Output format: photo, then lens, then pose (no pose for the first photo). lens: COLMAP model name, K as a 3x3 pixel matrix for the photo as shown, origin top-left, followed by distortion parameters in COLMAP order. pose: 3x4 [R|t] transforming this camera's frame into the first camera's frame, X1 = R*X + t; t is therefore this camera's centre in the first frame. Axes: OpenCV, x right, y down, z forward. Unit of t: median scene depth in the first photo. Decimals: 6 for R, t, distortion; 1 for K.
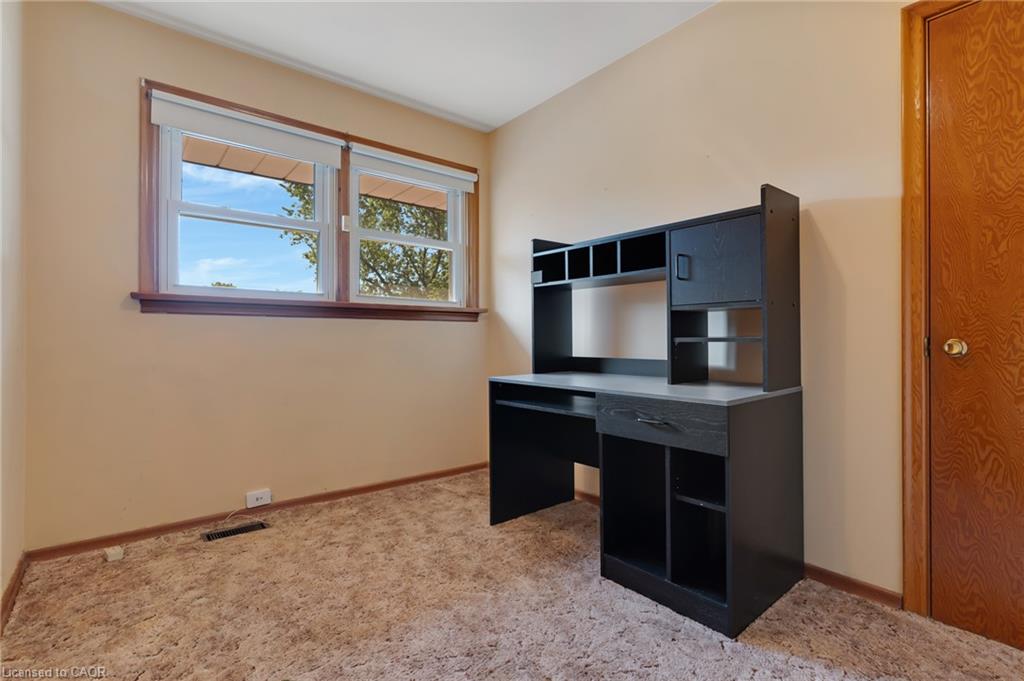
lens RADIAL K [[486.7, 0, 512.5], [0, 486.7, 337.5], [0, 0, 1]] dist [0.002886, 0.000560]
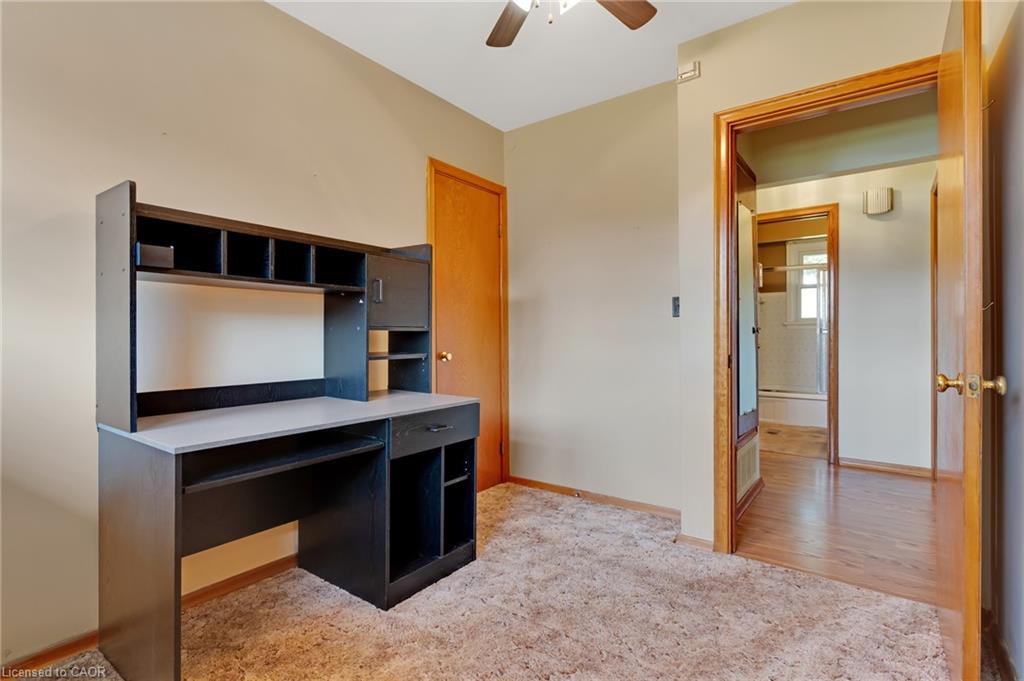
lens RADIAL K [[486.7, 0, 512.4], [0, 486.7, 337.4], [0, 0, 1]] dist [0.002886, 0.000560]
pose [[-0.241904, -0.006425, 0.970279, -0.849994], [-0.005950, 0.999969, 0.005138, -0.052144], [-0.970282, -0.004530, -0.241935, 1.065934]]
